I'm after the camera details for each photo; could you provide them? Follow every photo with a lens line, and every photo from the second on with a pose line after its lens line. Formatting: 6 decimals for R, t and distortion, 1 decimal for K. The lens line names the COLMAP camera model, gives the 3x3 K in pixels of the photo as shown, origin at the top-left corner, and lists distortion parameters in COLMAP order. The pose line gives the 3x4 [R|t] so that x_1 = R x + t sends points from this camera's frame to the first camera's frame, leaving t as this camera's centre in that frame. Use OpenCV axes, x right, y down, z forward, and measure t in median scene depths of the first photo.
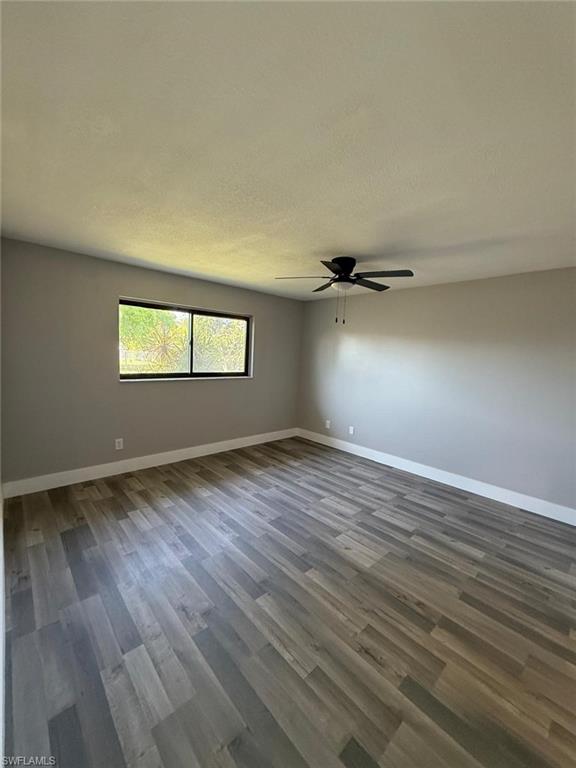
lens RADIAL K [[304.3, 0, 288.0], [0, 304.3, 384.0], [0, 0, 1]] dist [0.000649, 0.000279]
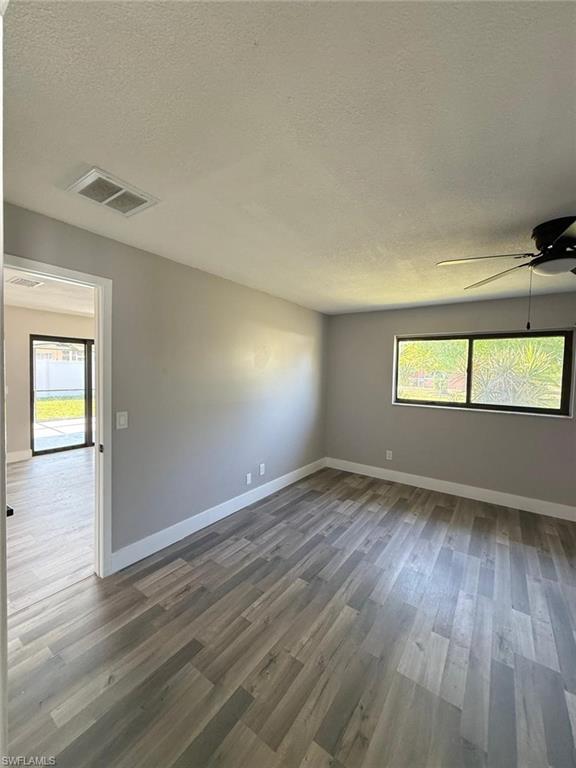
lens RADIAL K [[304.3, 0, 288.0], [0, 304.3, 384.0], [0, 0, 1]] dist [0.000649, 0.000279]
pose [[0.206557, 0.001234, -0.978434, 0.682382], [-0.110096, 0.993678, -0.021989, -0.020295], [0.972221, 0.112263, 0.205387, 0.392133]]
